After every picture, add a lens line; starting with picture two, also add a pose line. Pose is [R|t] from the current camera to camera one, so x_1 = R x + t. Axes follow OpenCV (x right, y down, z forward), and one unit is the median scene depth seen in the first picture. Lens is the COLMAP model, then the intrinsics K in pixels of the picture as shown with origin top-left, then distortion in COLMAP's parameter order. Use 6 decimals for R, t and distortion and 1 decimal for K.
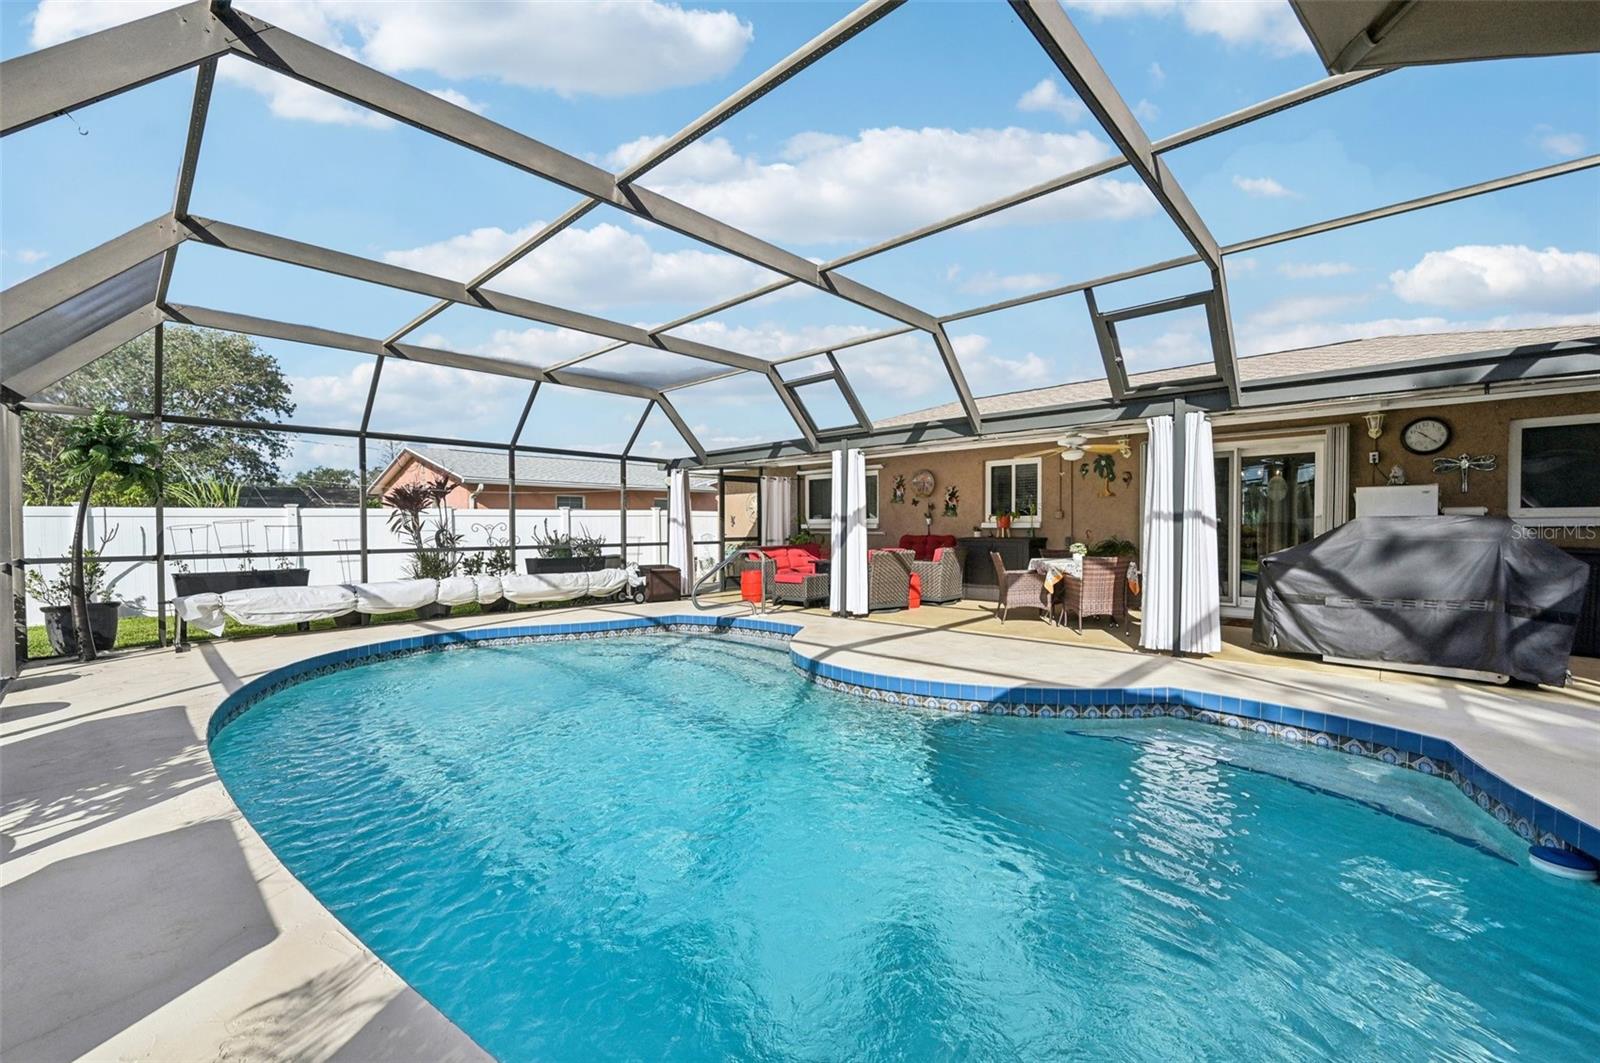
lens RADIAL K [[642.1, 0, 802.1], [0, 642.1, 537.7], [0, 0, 1]] dist [-0.000451, -0.000269]
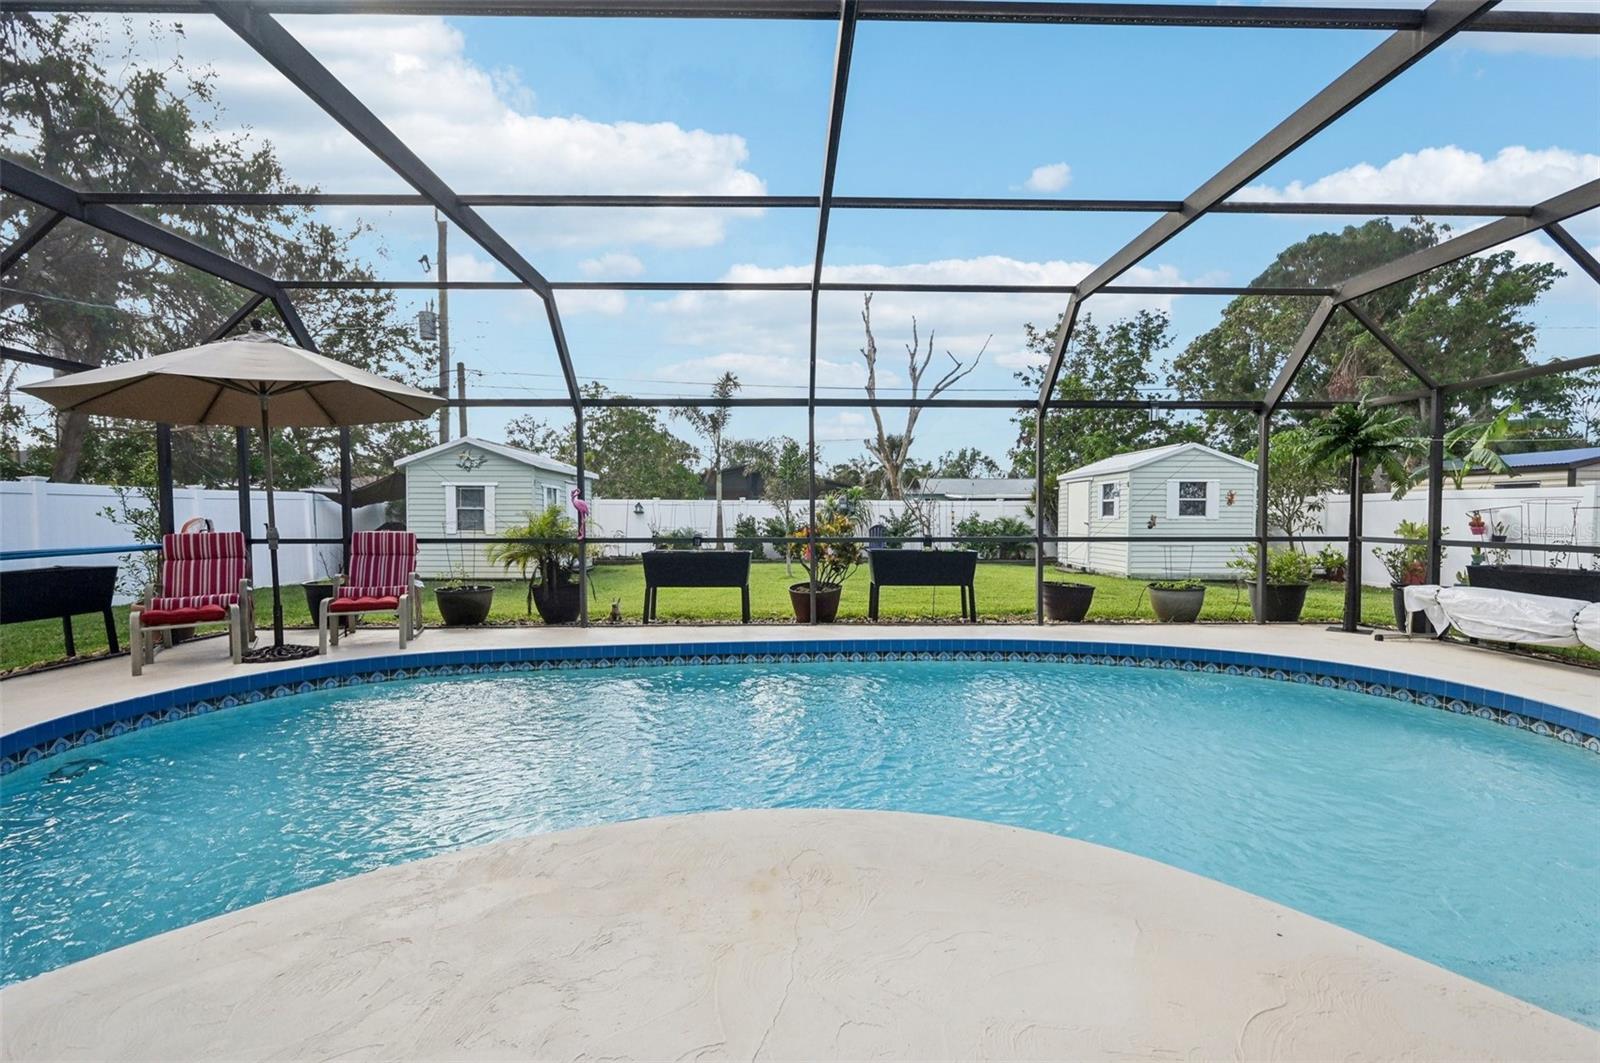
lens RADIAL K [[704.7, 0, 806.2], [0, 704.7, 540.3], [0, 0, 1]] dist [-0.001743, -0.000279]
pose [[-0.710848, 0.032464, -0.702597, 0.279913], [-0.008511, 0.998464, 0.054746, -0.015750], [0.703295, 0.044896, -0.709479, 0.869798]]
